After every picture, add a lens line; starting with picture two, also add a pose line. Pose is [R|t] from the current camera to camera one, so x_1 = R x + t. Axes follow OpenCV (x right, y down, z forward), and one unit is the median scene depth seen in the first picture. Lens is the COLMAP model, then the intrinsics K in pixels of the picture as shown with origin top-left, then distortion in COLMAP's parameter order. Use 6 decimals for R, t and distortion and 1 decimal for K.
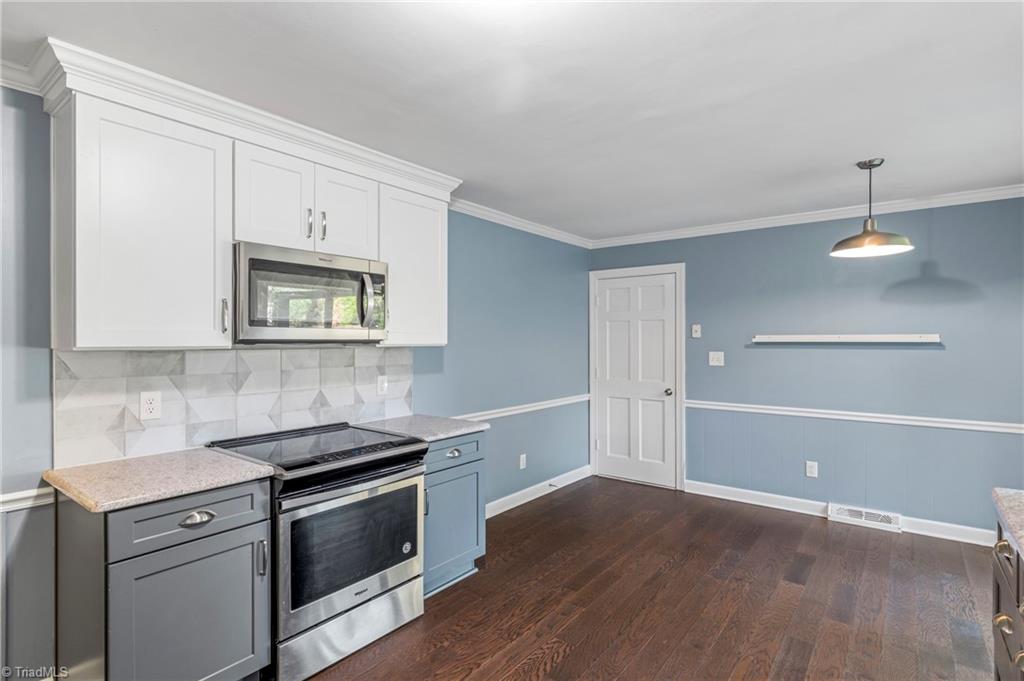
lens RADIAL K [[515.9, 0, 517.1], [0, 515.9, 338.8], [0, 0, 1]] dist [-0.000380, 0.000197]
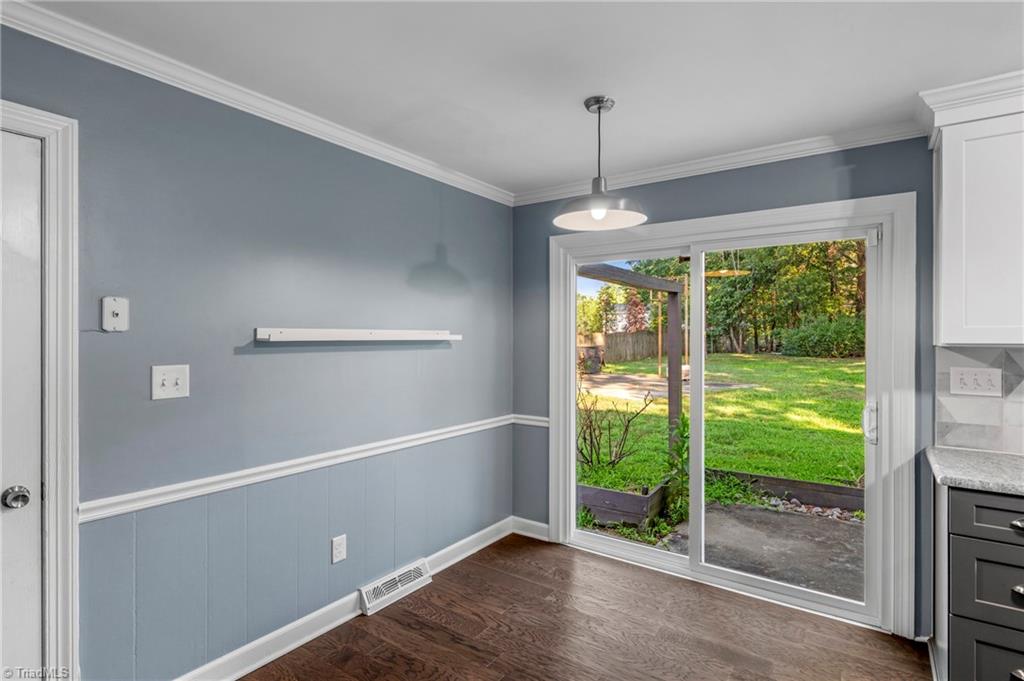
lens RADIAL K [[515.9, 0, 510.5], [0, 515.9, 337.3], [0, 0, 1]] dist [-0.000380, 0.000197]
pose [[-0.029653, -0.002322, 0.999558, -0.048681], [-0.007255, 0.999971, 0.002108, -0.000651], [-0.999534, -0.007189, -0.029669, 0.850762]]
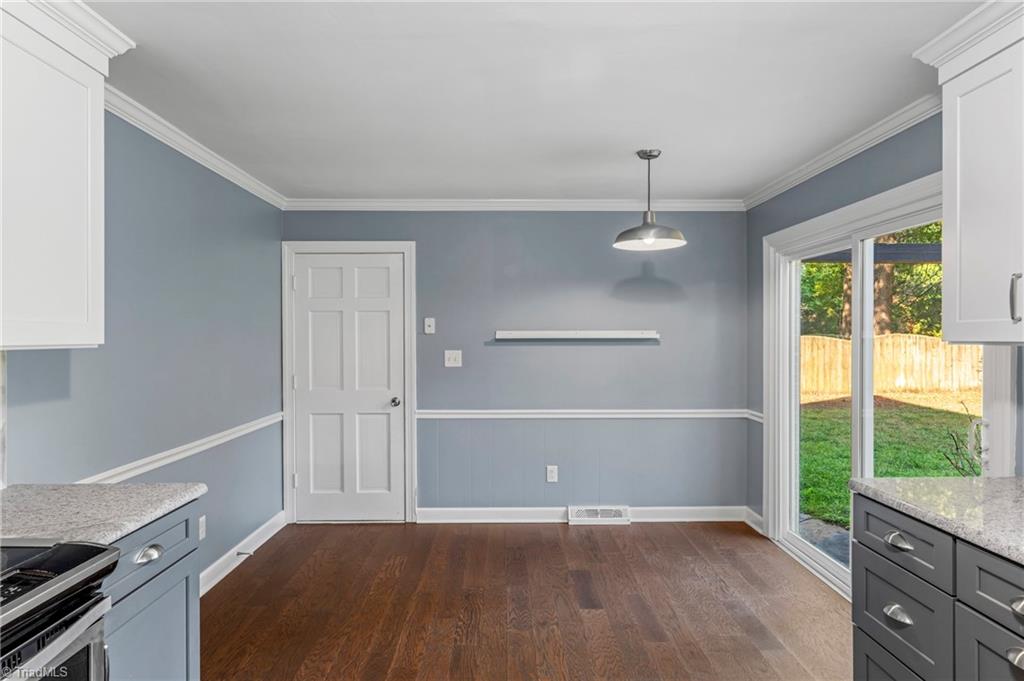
lens RADIAL K [[577.1, 0, 514.0], [0, 577.1, 336.1], [0, 0, 1]] dist [-0.003050, -0.000024]
pose [[0.785780, -0.000923, 0.618506, -0.138186], [0.000326, 0.999999, 0.001078, 0.000981], [-0.618506, -0.000645, 0.785780, 0.226815]]
